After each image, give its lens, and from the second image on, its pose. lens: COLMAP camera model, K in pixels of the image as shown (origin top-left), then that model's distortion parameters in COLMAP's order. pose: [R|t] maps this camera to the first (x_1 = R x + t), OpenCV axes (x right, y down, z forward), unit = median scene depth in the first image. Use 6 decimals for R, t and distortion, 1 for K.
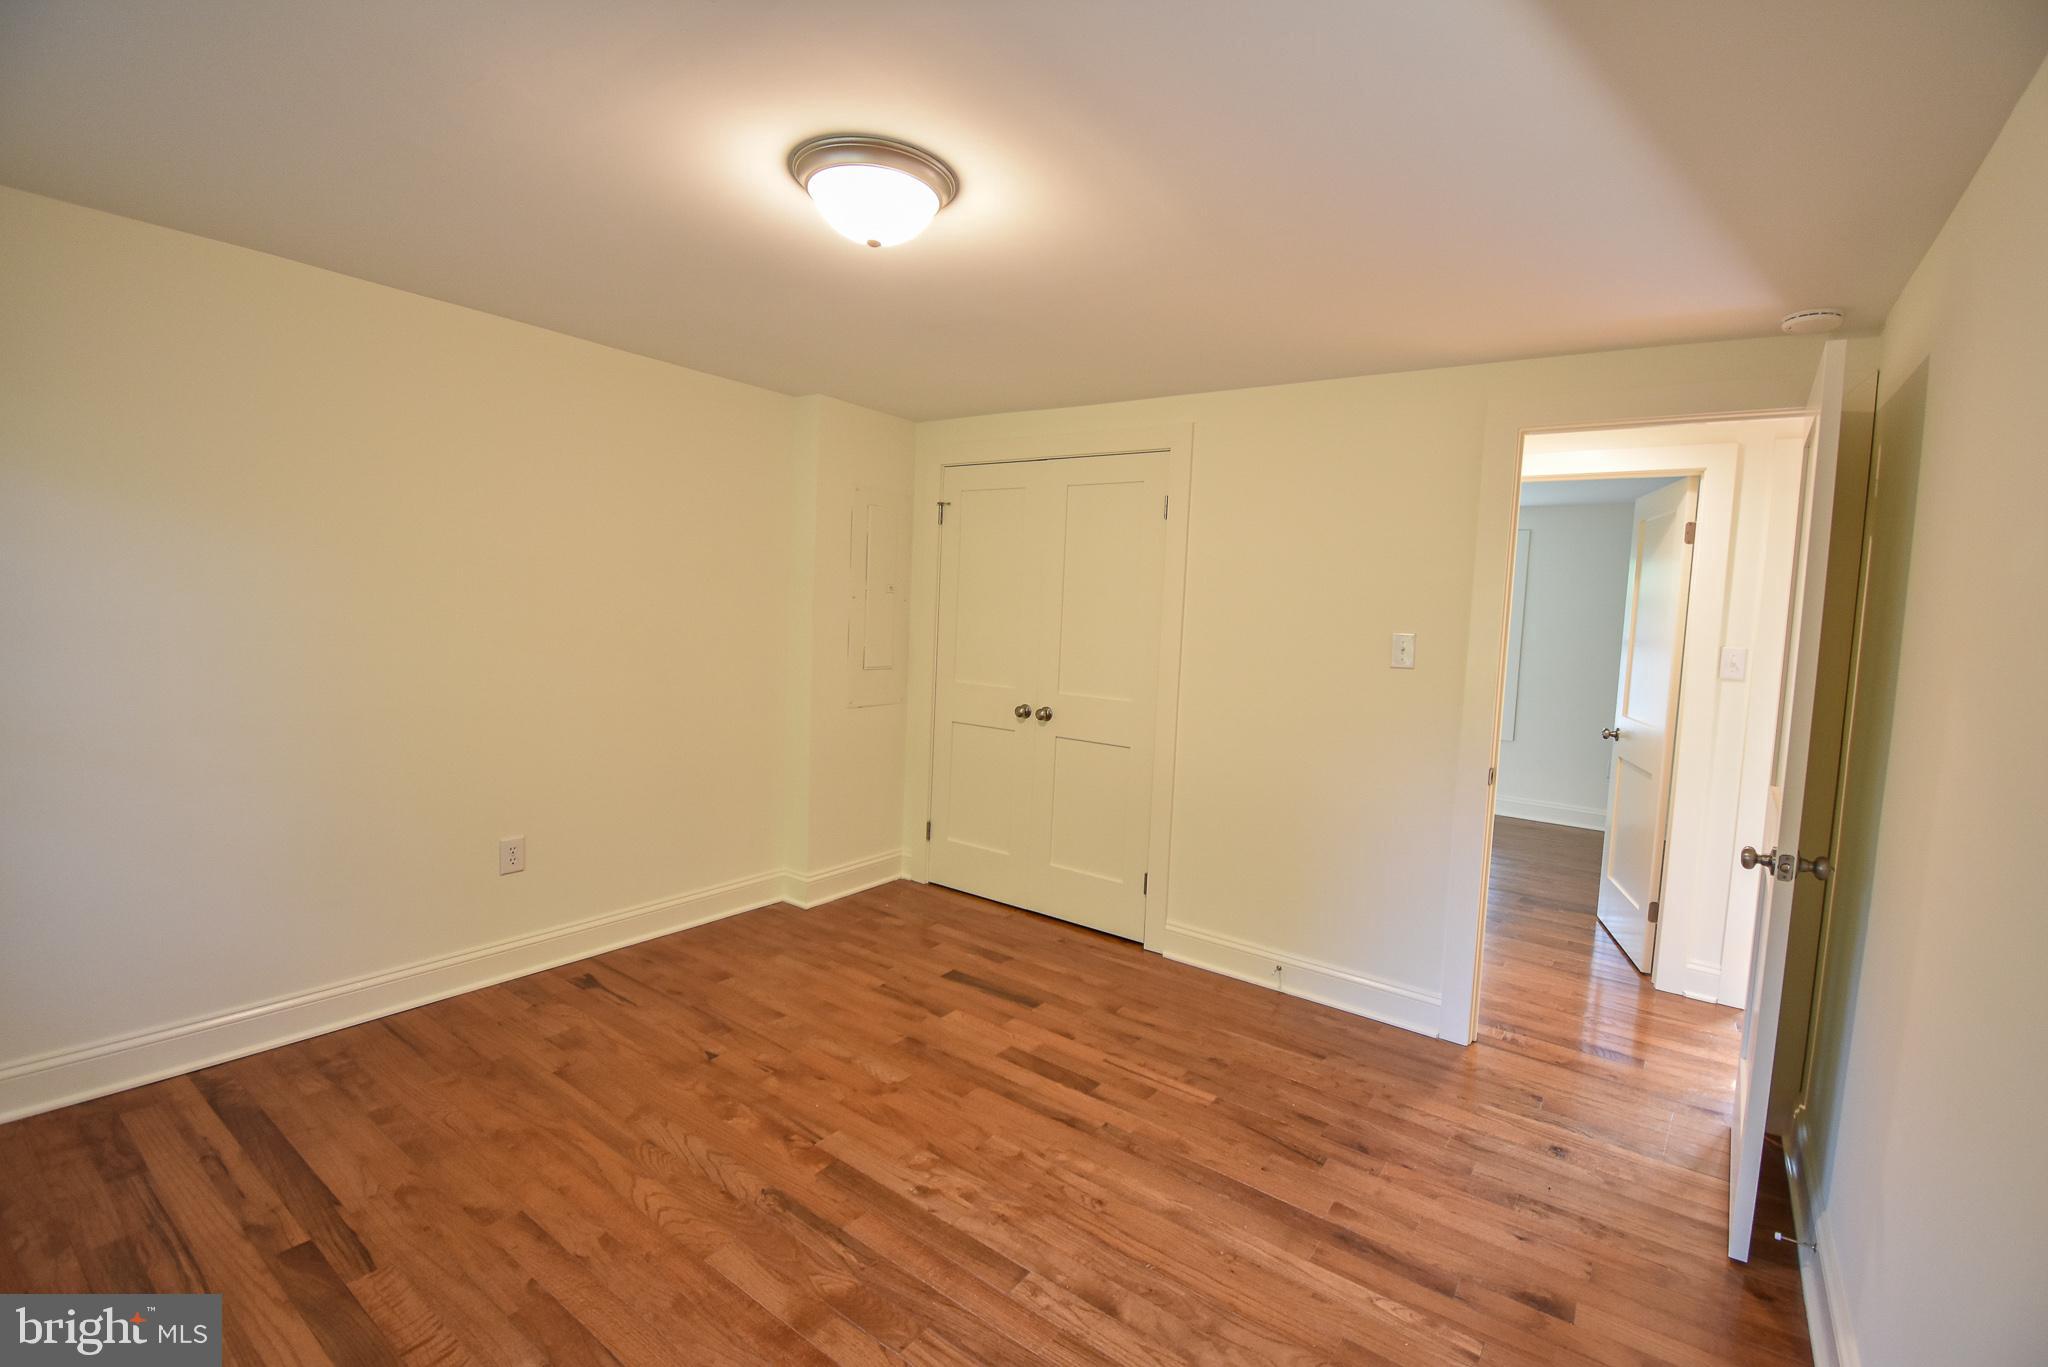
lens RADIAL K [[900.8, 0, 1024.8], [0, 900.8, 682.5], [0, 0, 1]] dist [0.019984, -0.002917]
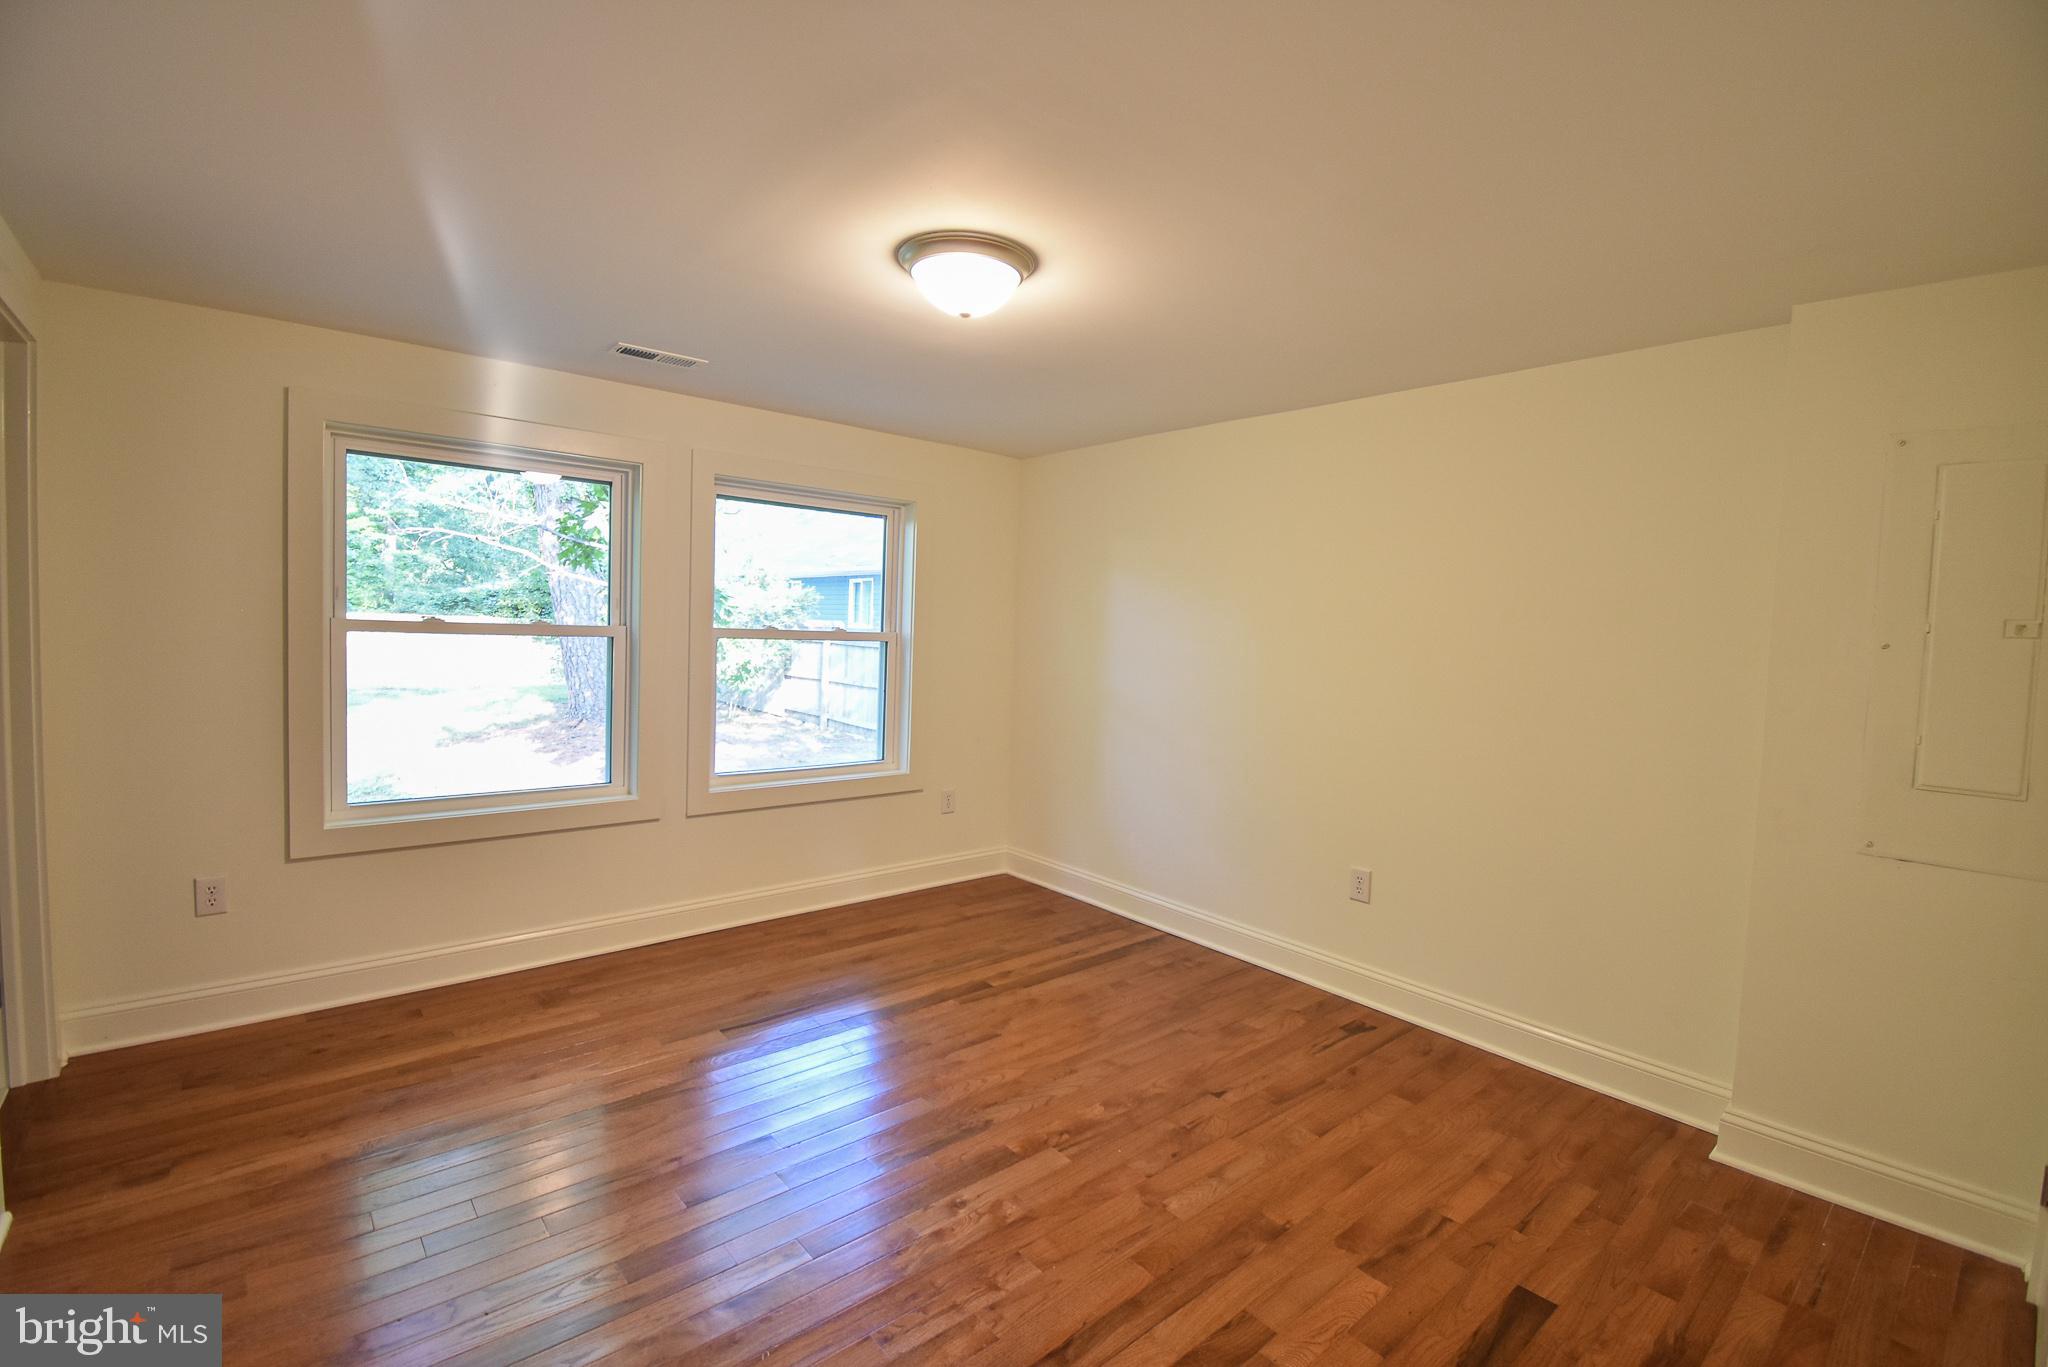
lens RADIAL K [[900.8, 0, 1030.8], [0, 900.8, 673.5], [0, 0, 1]] dist [0.019984, -0.002917]
pose [[-0.235097, -0.006501, -0.971950, 0.705629], [-0.117334, 0.992855, 0.021740, -0.044997], [0.964864, 0.119153, -0.234180, 1.034375]]
